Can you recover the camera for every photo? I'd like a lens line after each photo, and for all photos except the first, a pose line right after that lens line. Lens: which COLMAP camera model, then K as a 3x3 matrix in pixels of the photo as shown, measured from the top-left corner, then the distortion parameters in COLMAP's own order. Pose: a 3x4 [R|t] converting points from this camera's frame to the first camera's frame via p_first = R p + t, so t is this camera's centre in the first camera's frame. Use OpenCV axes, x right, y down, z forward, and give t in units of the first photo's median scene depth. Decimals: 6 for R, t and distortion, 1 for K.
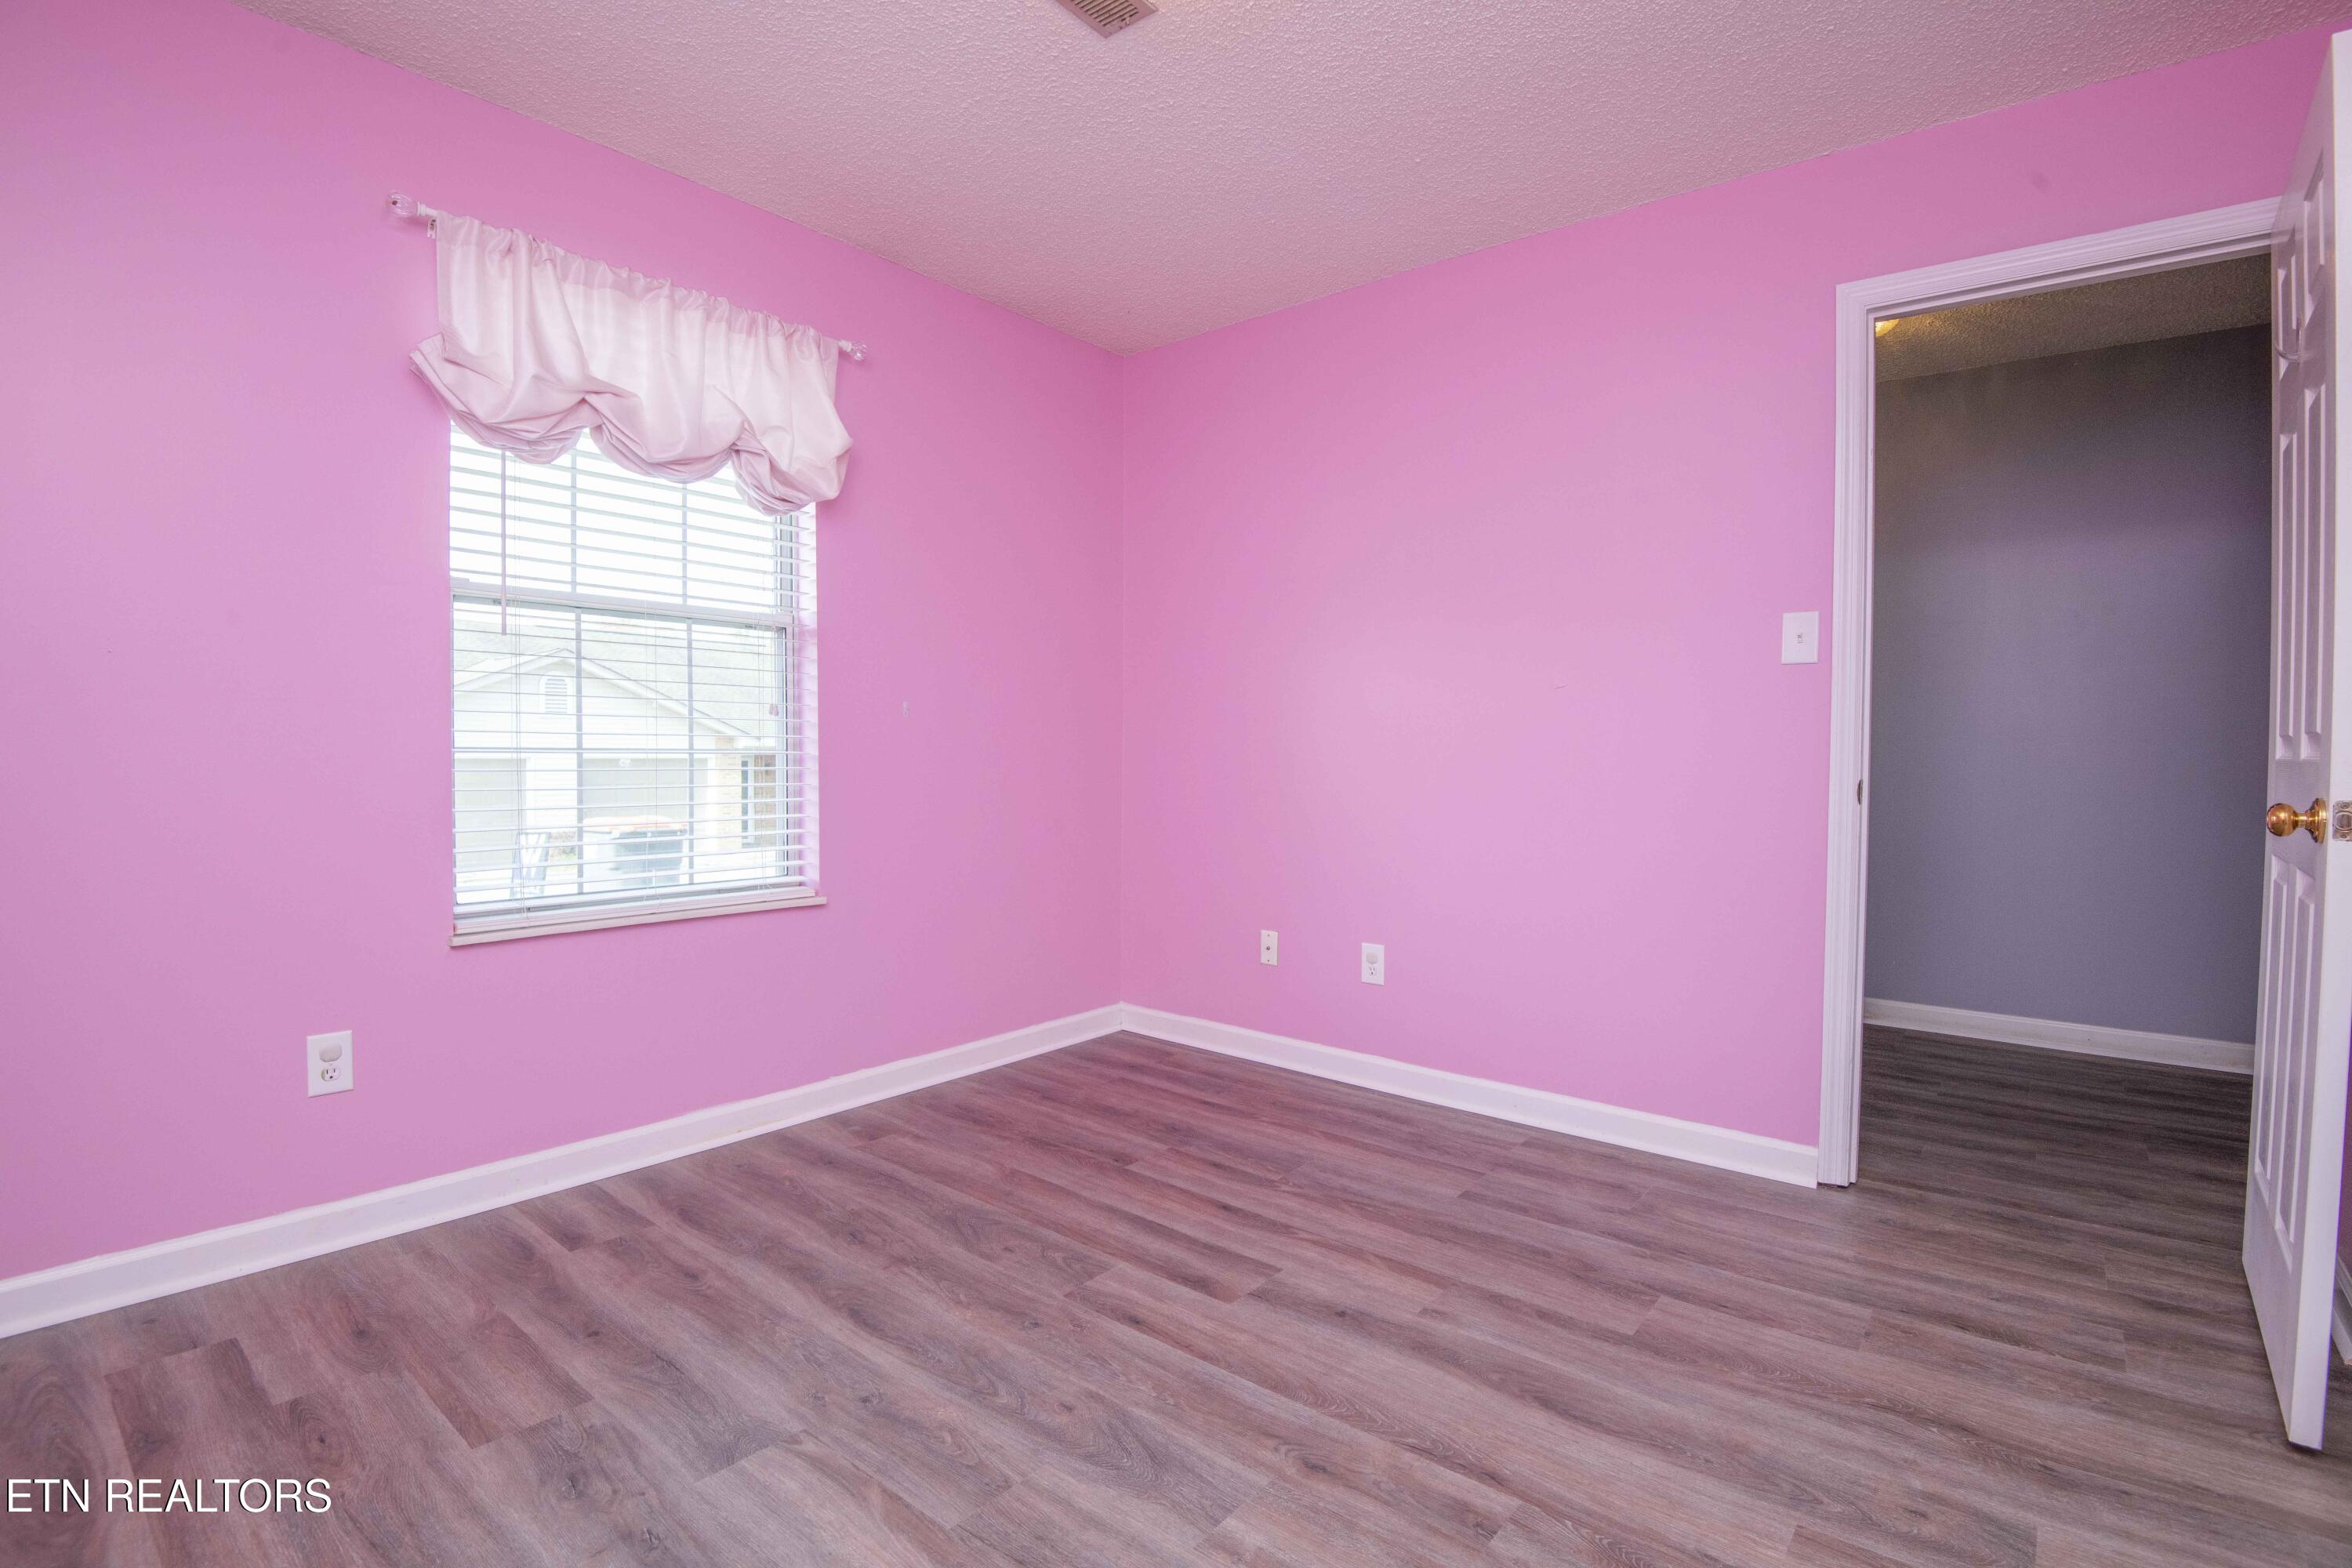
lens RADIAL K [[1088.2, 0, 1183.4], [0, 1088.2, 778.3], [0, 0, 1]] dist [-0.004687, -0.025693]
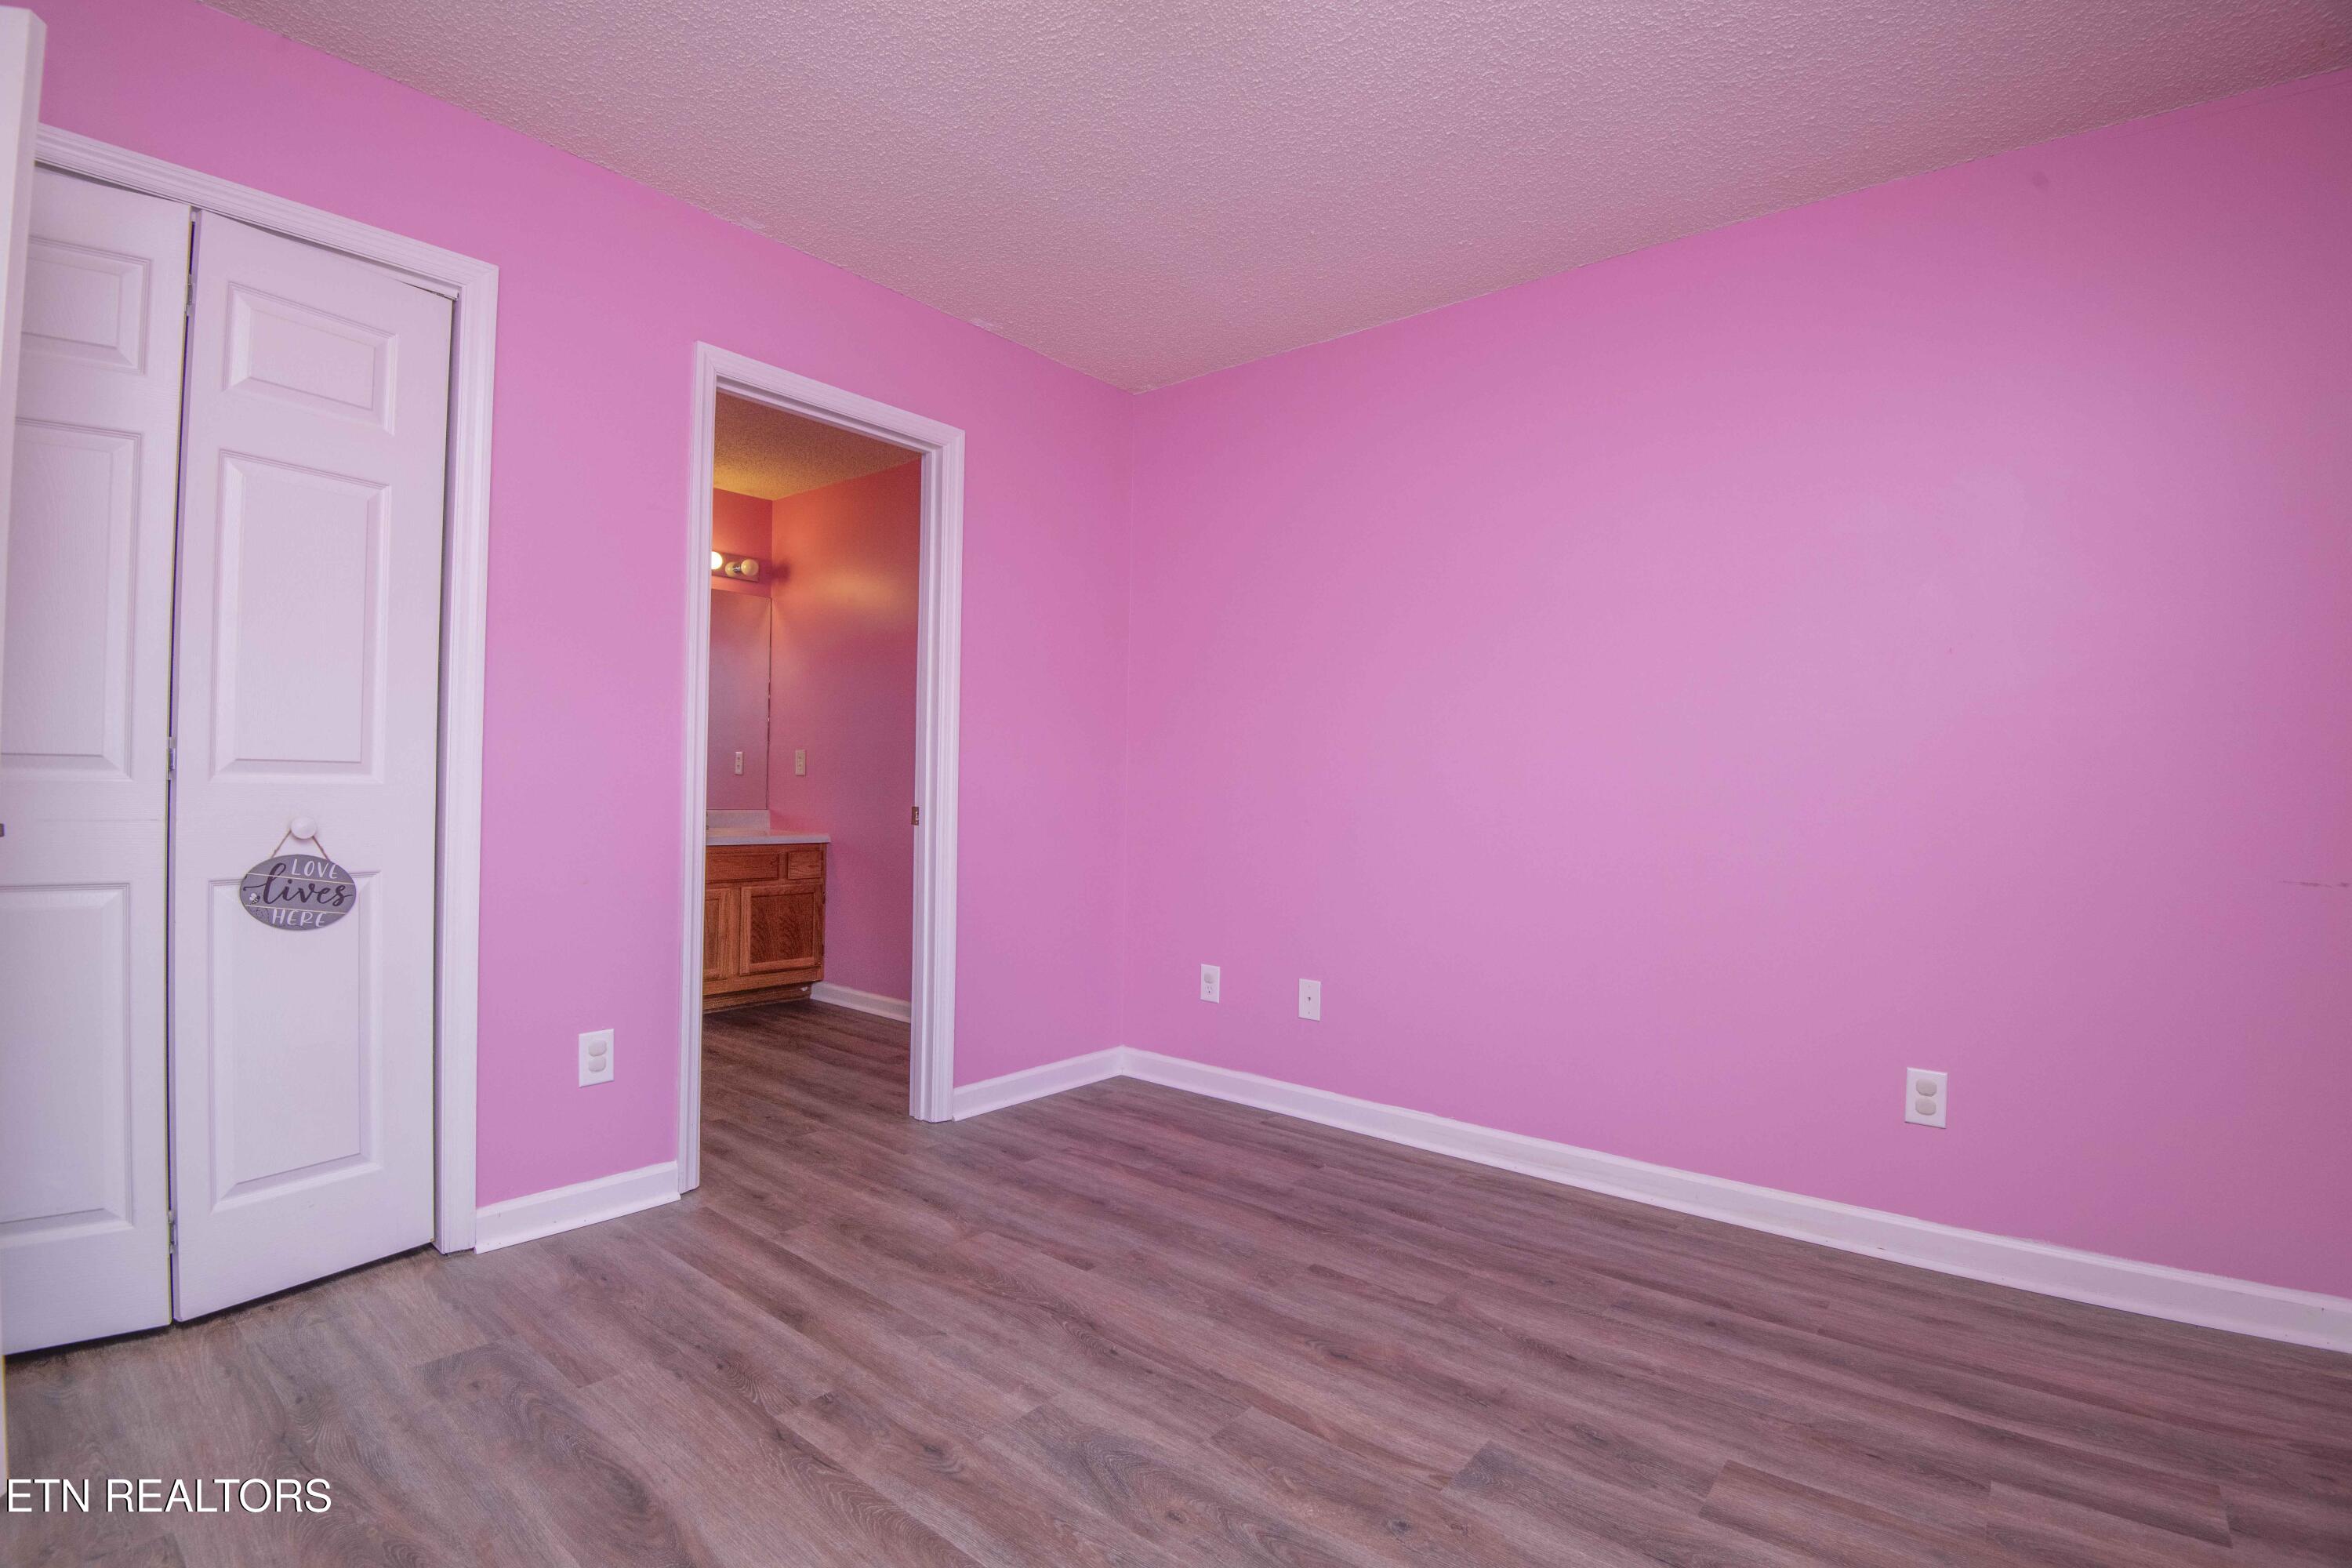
lens RADIAL K [[1088.2, 0, 1183.4], [0, 1088.2, 778.3], [0, 0, 1]] dist [-0.004687, -0.025693]
pose [[-0.999699, -0.024452, -0.001927, -0.073662], [-0.024472, 0.999636, 0.011393, -0.032582], [0.001647, 0.011437, -0.999933, 1.418645]]
